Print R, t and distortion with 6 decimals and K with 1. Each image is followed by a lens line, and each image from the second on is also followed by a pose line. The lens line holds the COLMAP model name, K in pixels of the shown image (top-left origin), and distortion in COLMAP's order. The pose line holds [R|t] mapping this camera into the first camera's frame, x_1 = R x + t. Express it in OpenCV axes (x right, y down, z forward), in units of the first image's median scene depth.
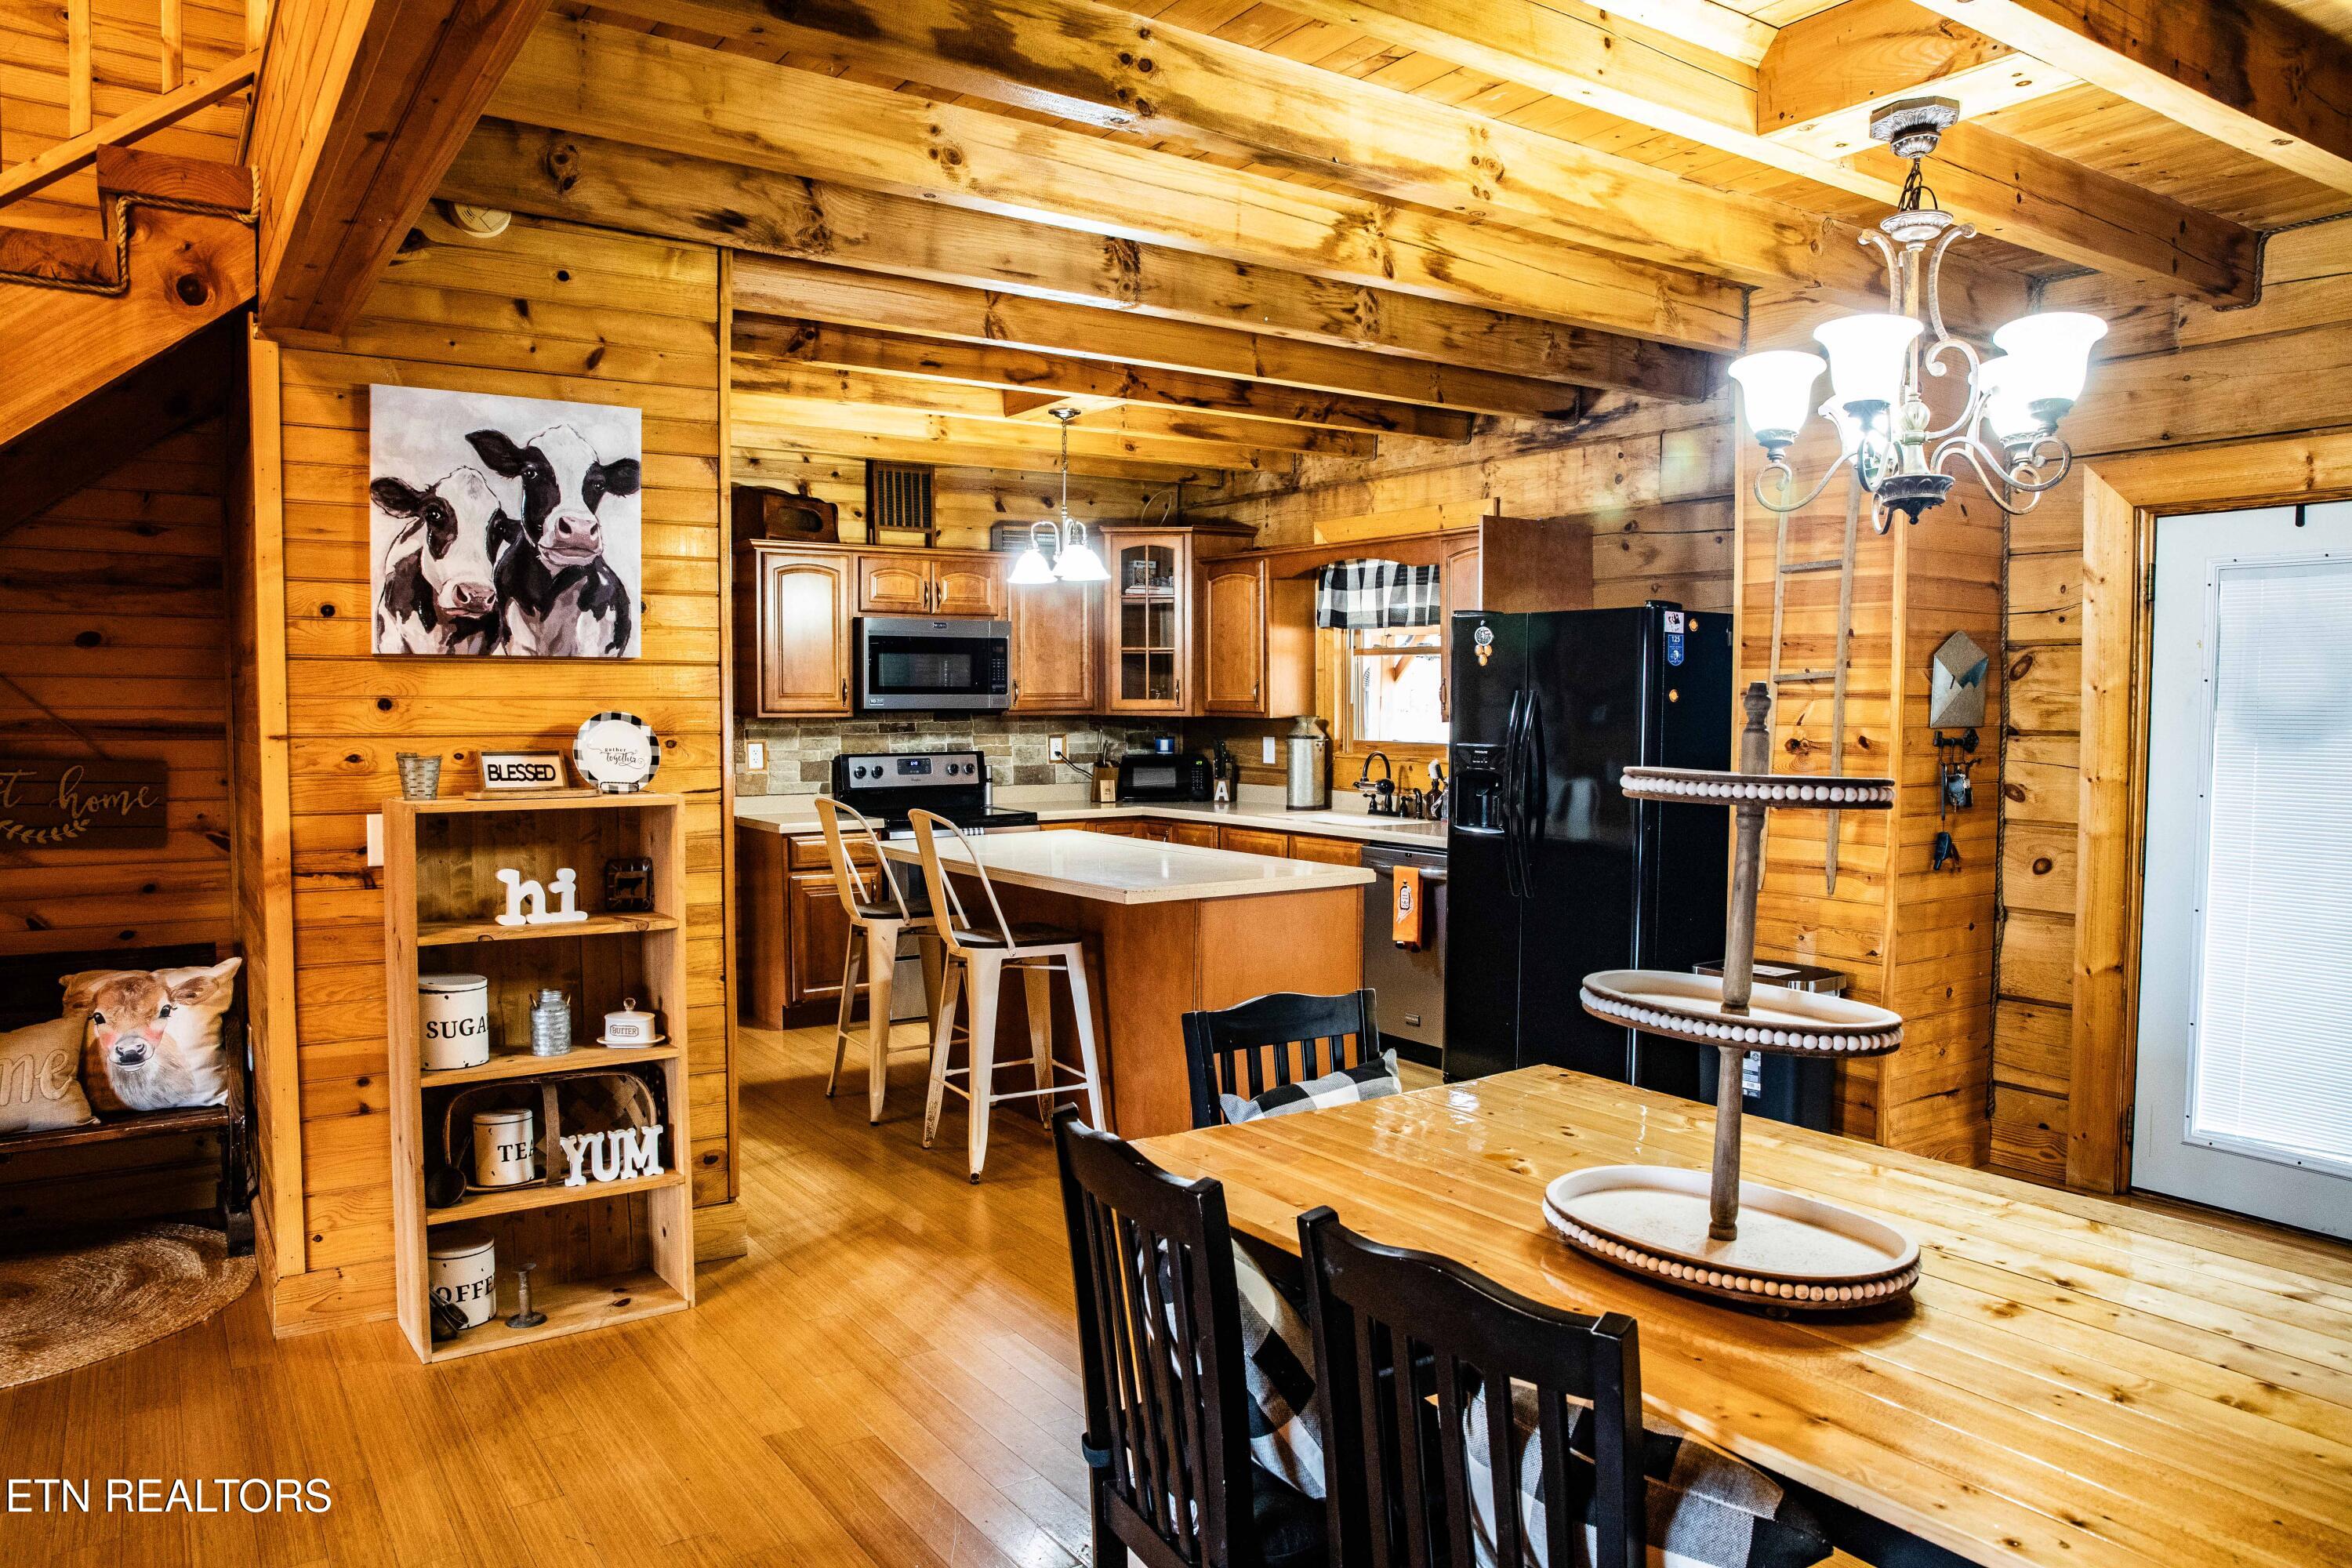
lens RADIAL K [[1595.3, 0, 1165.9], [0, 1595.3, 784.0], [0, 0, 1]] dist [-0.103324, 0.082116]
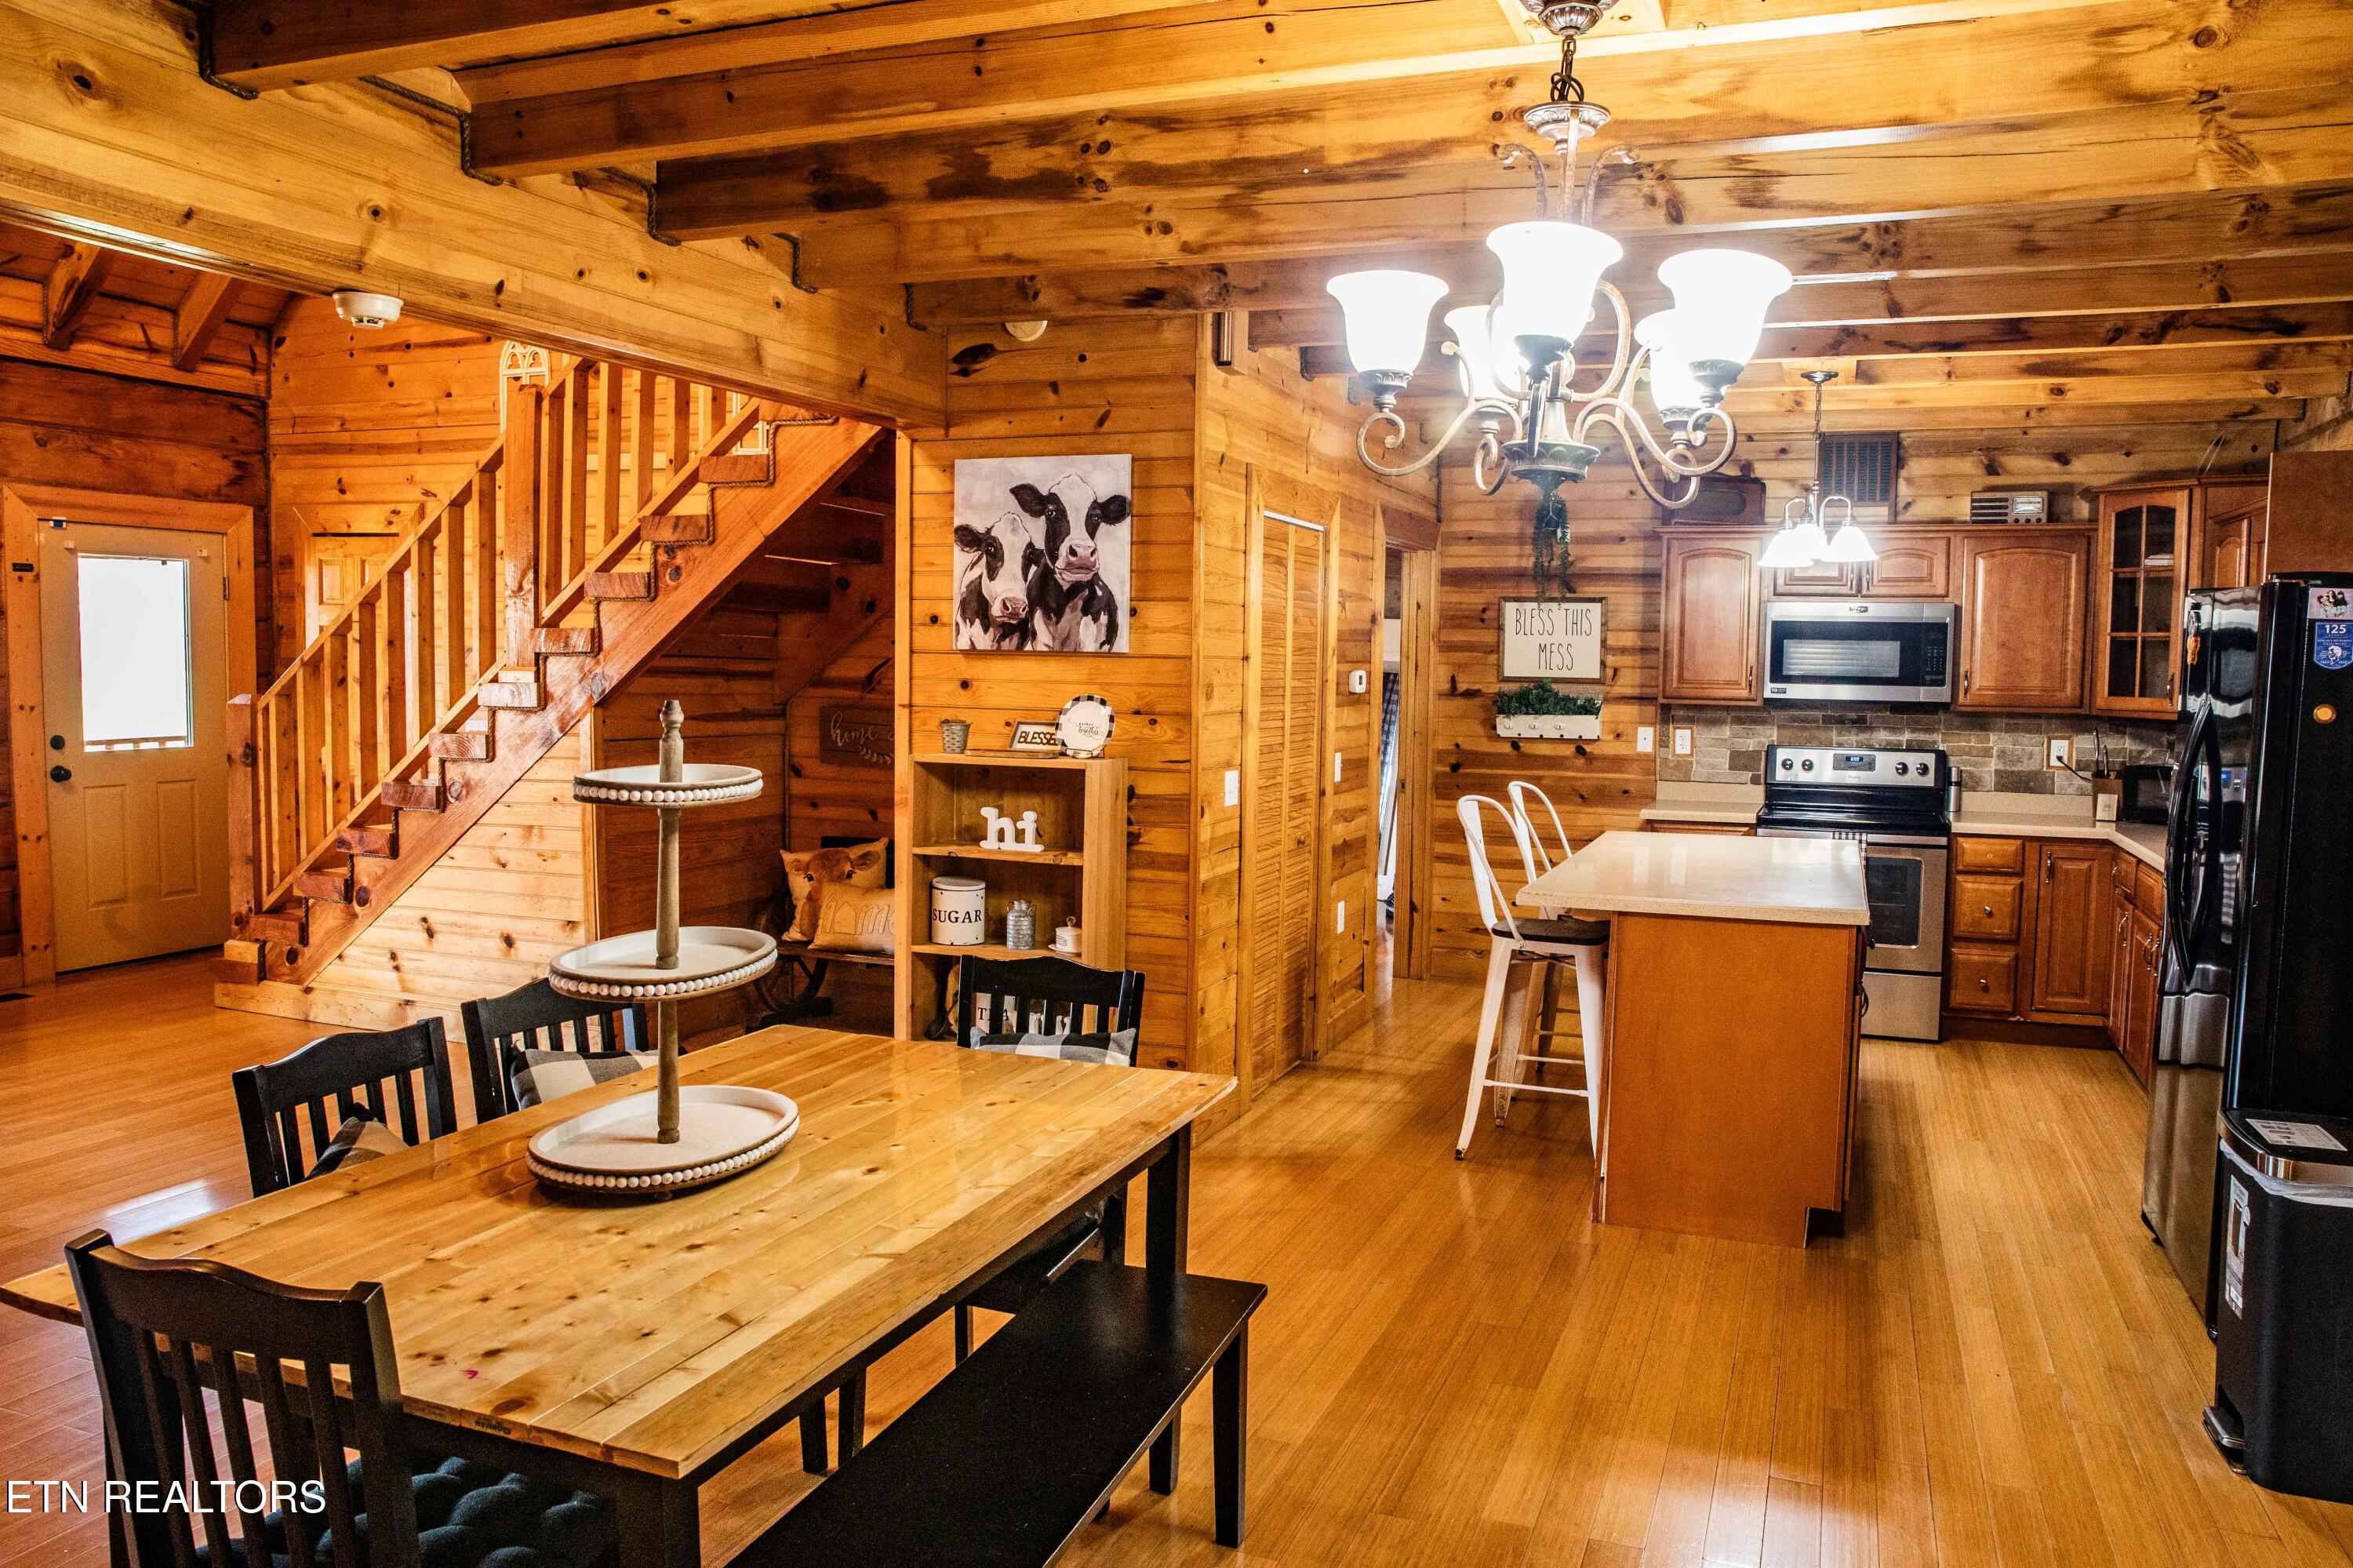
lens RADIAL K [[1662.8, 0, 1176.5], [0, 1662.8, 784.0], [0, 0, 1]] dist [-0.106412, 0.085813]
pose [[0.573596, 0.069806, -0.816158, 0.542417], [-0.057517, 0.997335, 0.044879, -0.025712], [0.817116, 0.021201, 0.576083, 0.188529]]
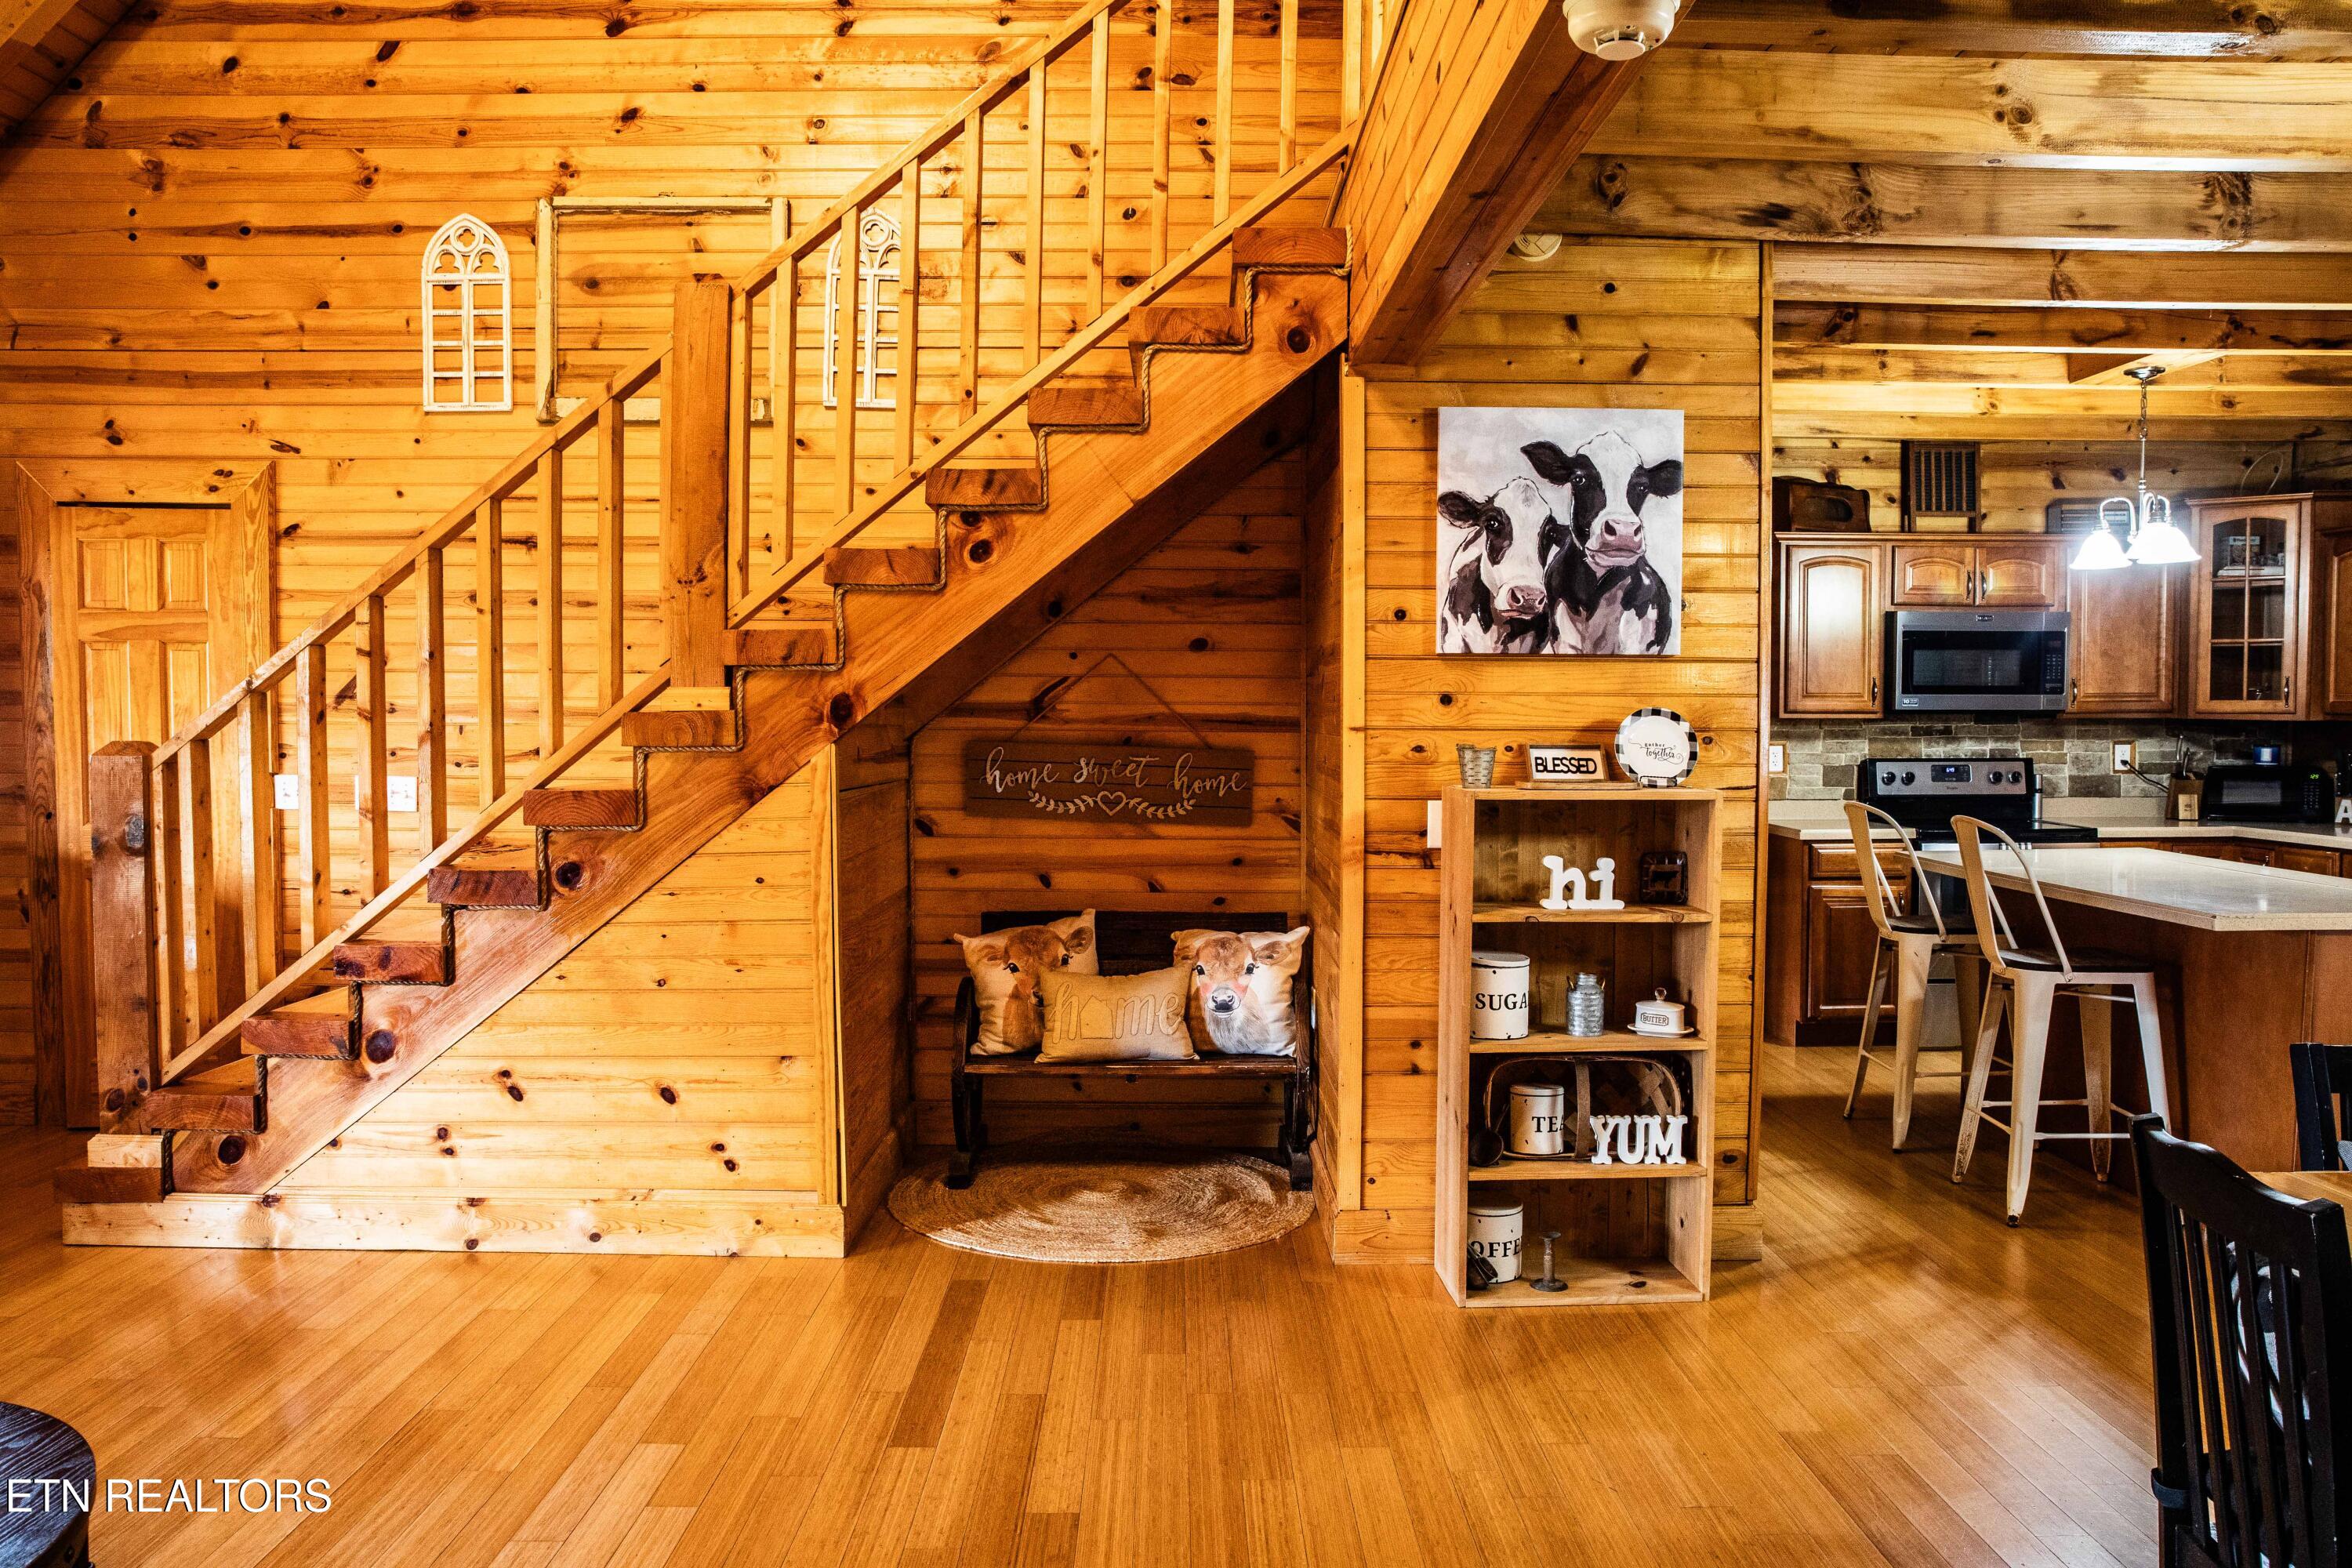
lens RADIAL K [[1695.2, 0, 1183.1], [0, 1695.2, 785.5], [0, 0, 1]] dist [-0.109002, 0.089551]
pose [[0.835688, 0.024682, -0.548650, -0.003574], [-0.027108, 0.999626, 0.003681, 0.006031], [0.548535, 0.011797, 0.836044, -0.054415]]
